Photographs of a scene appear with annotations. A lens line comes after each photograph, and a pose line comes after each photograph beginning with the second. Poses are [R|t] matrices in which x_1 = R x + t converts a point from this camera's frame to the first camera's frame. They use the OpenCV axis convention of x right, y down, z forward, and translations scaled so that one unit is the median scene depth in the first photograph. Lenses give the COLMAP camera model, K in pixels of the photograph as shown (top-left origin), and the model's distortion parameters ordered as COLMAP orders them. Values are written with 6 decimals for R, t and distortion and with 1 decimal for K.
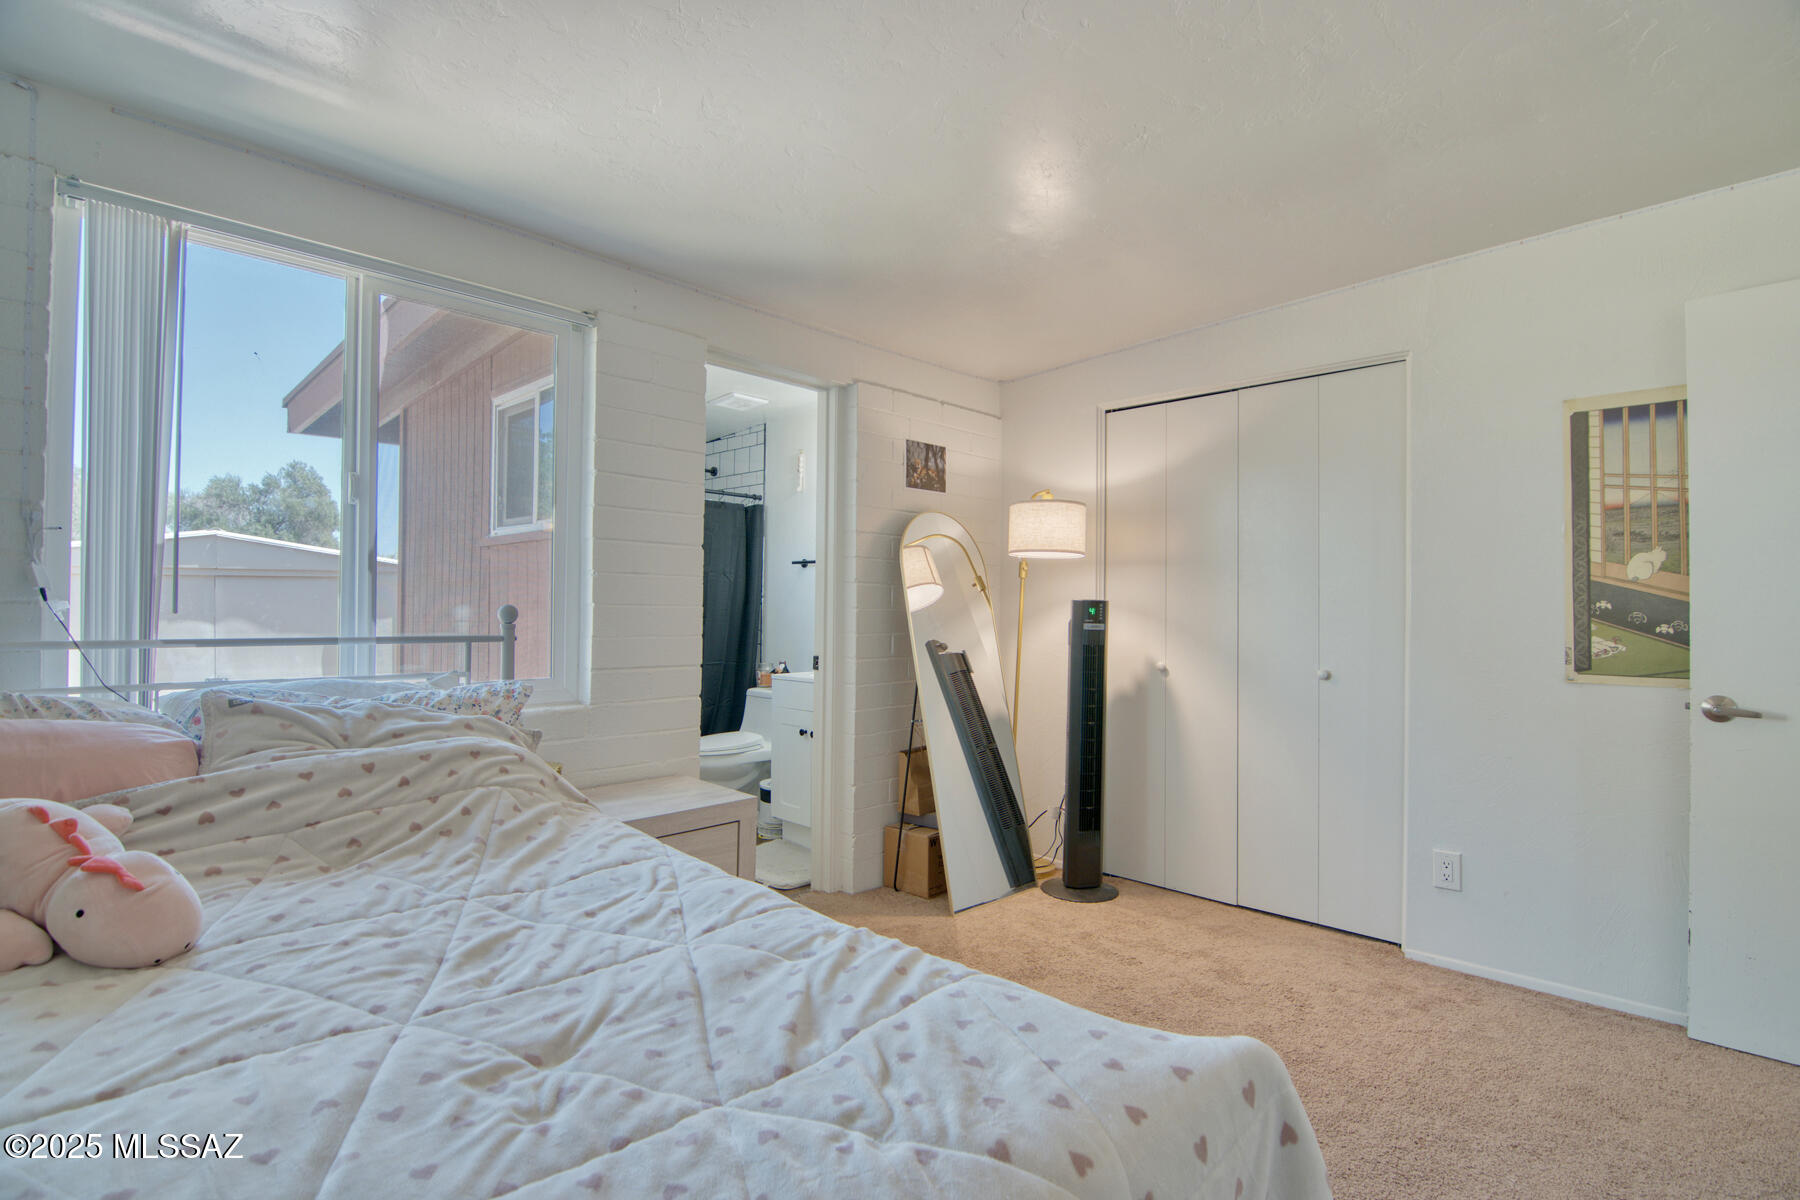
lens RADIAL K [[868.0, 0, 898.8], [0, 868.0, 603.6], [0, 0, 1]] dist [-0.009519, -0.008447]
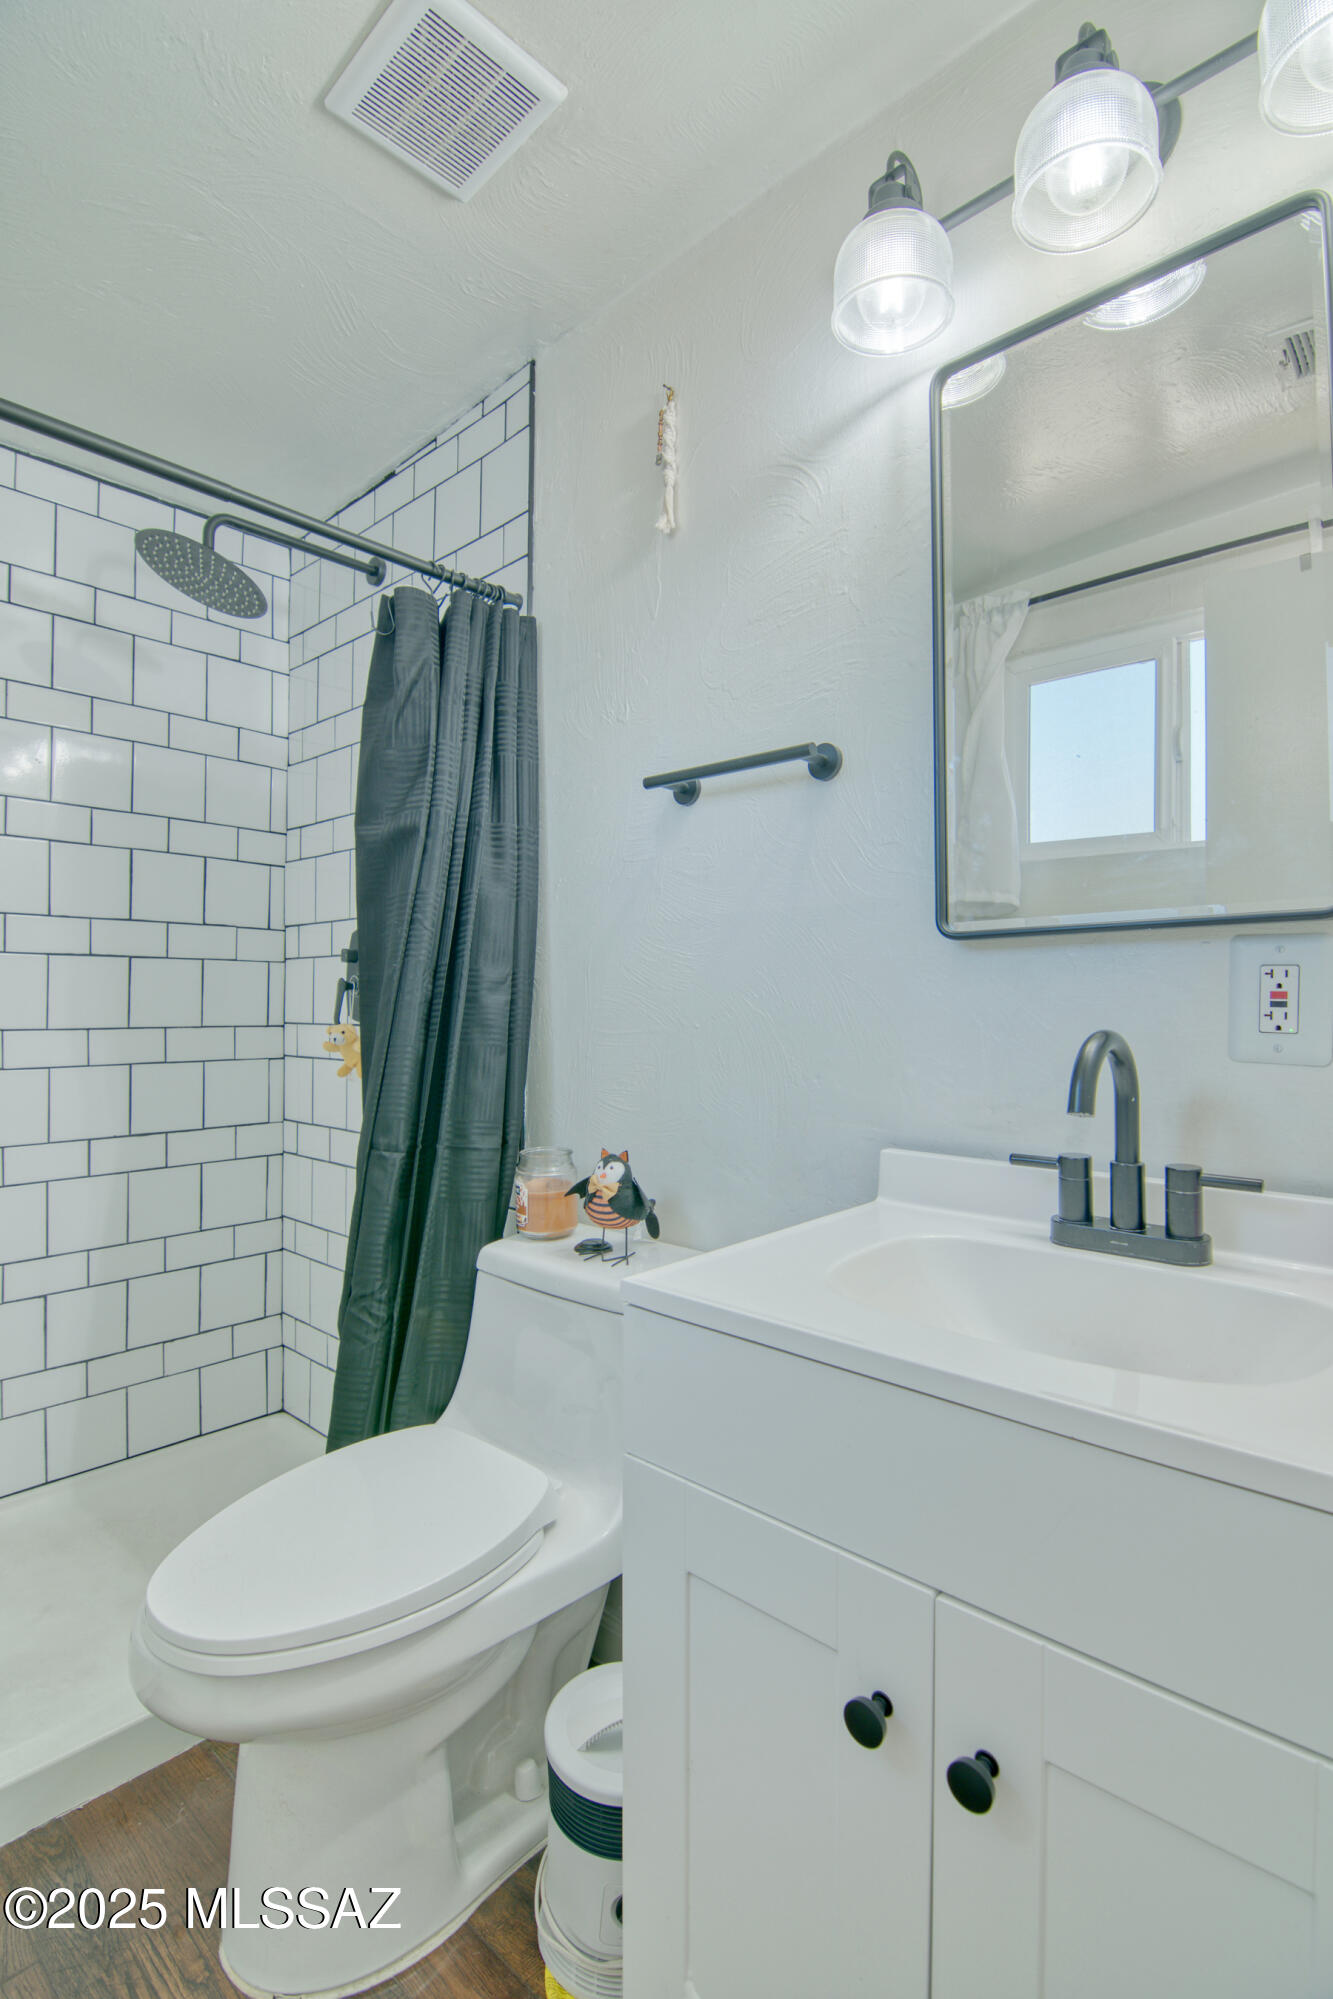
lens RADIAL K [[964.0, 0, 668.8], [0, 964.0, 997.3], [0, 0, 1]] dist [-0.009519, -0.008447]
pose [[0.999334, -0.001505, 0.036451, -0.124972], [0.001442, 0.999997, 0.001769, 0.018797], [-0.036453, -0.001715, 0.999334, 0.693090]]
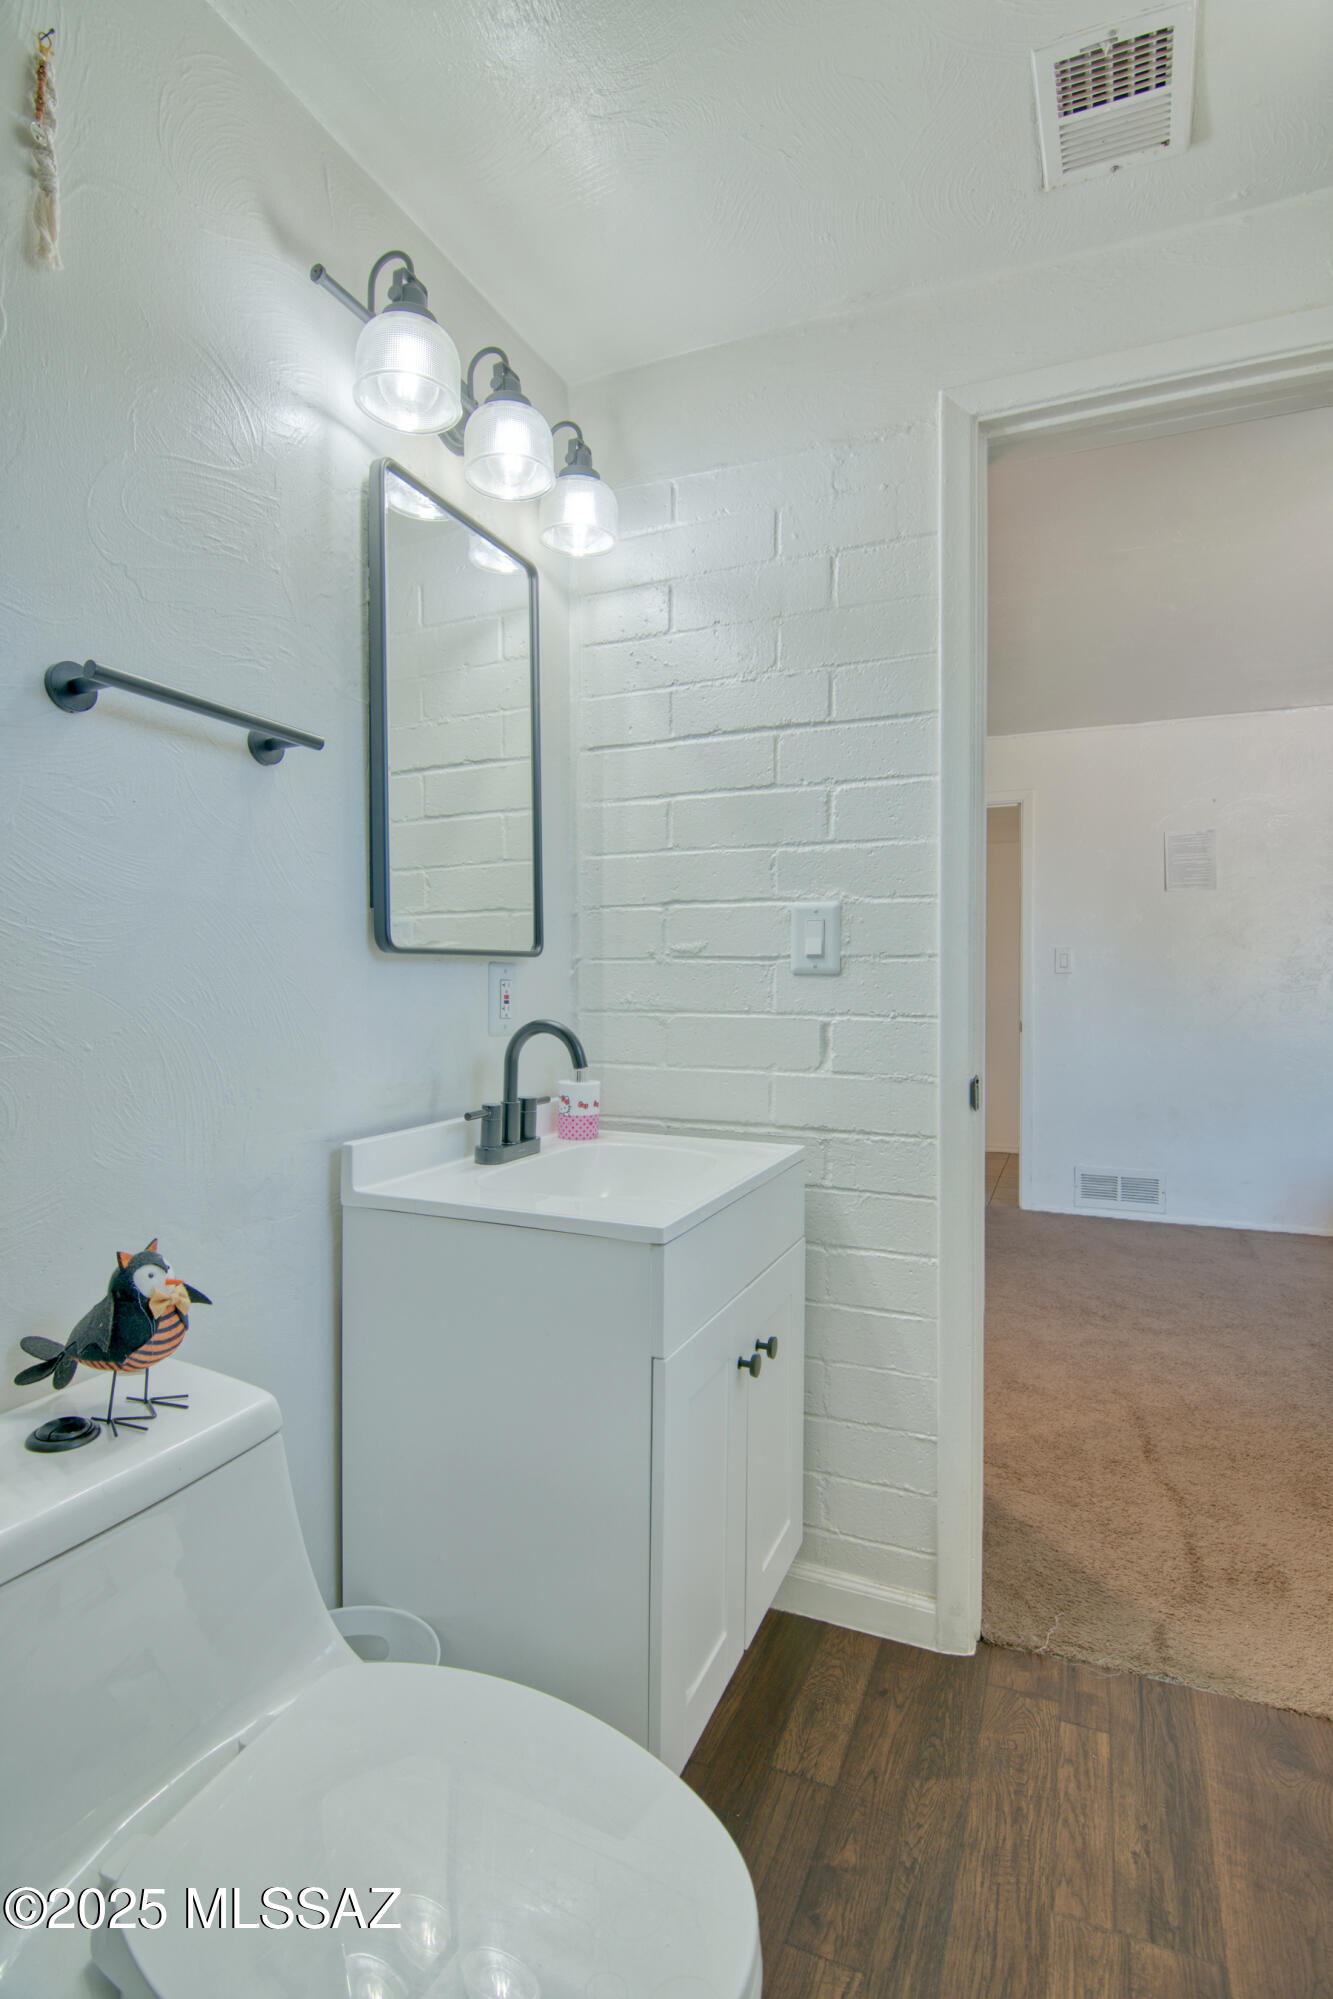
lens RADIAL K [[964.0, 0, 667.3], [0, 964.0, 997.9], [0, 0, 1]] dist [-0.009519, -0.008447]
pose [[-0.368465, -0.019069, 0.929446, -0.331897], [-0.013768, 0.999792, 0.015054, 0.013317], [-0.929540, -0.007250, -0.368651, 0.946502]]
